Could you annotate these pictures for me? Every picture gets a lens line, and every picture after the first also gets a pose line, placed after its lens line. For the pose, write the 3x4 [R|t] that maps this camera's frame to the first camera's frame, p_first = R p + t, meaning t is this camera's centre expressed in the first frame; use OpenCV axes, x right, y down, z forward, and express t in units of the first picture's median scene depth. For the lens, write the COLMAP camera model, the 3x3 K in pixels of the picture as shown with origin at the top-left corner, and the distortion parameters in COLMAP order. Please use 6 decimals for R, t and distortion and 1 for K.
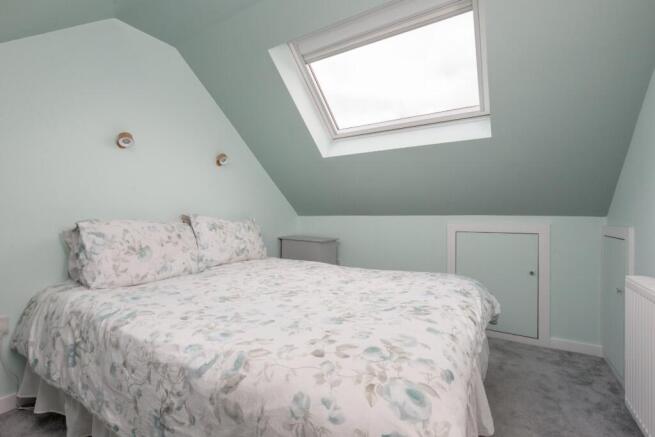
lens RADIAL K [[295.5, 0, 327.9], [0, 295.5, 217.8], [0, 0, 1]] dist [-0.001408, -0.000177]
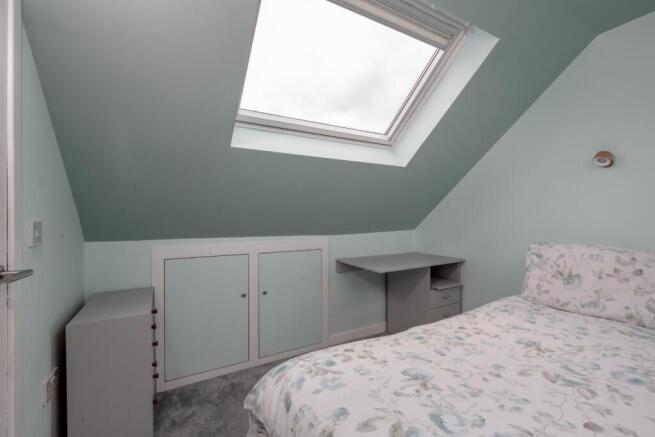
lens RADIAL K [[295.5, 0, 328.3], [0, 295.5, 217.9], [0, 0, 1]] dist [-0.001408, -0.000177]
pose [[-0.476077, 0.003769, -0.879396, 0.653191], [0.000454, 0.999992, 0.004040, -0.097790], [0.879404, 0.001524, -0.476075, 0.815329]]
